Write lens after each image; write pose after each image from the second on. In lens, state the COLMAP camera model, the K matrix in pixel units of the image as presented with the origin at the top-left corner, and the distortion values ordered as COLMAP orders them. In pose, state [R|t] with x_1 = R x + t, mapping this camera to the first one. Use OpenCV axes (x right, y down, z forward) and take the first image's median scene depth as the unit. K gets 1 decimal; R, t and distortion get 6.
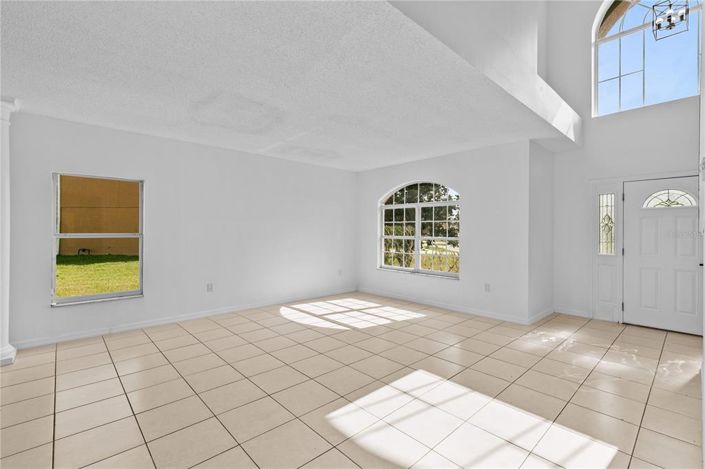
lens RADIAL K [[316.6, 0, 356.2], [0, 316.6, 232.1], [0, 0, 1]] dist [-0.000658, -0.000086]
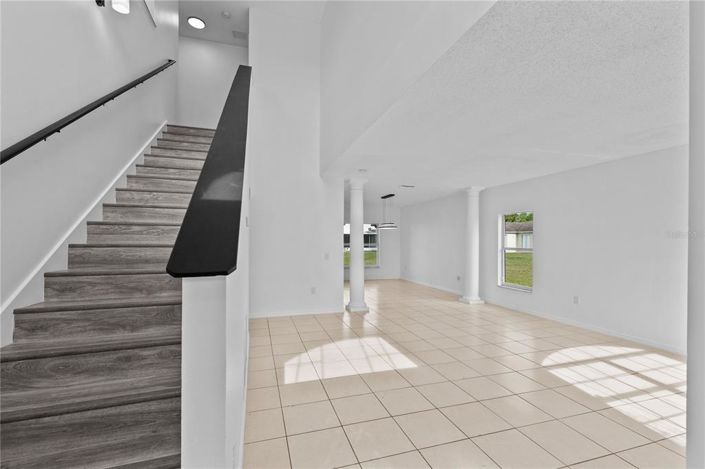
lens RADIAL K [[316.6, 0, 354.7], [0, 316.6, 237.1], [0, 0, 1]] dist [-0.000658, -0.000086]
pose [[-0.431333, -0.015226, -0.902064, 0.976220], [-0.007294, 0.999884, -0.013389, -0.022459], [0.902163, 0.000805, -0.431394, 0.919097]]
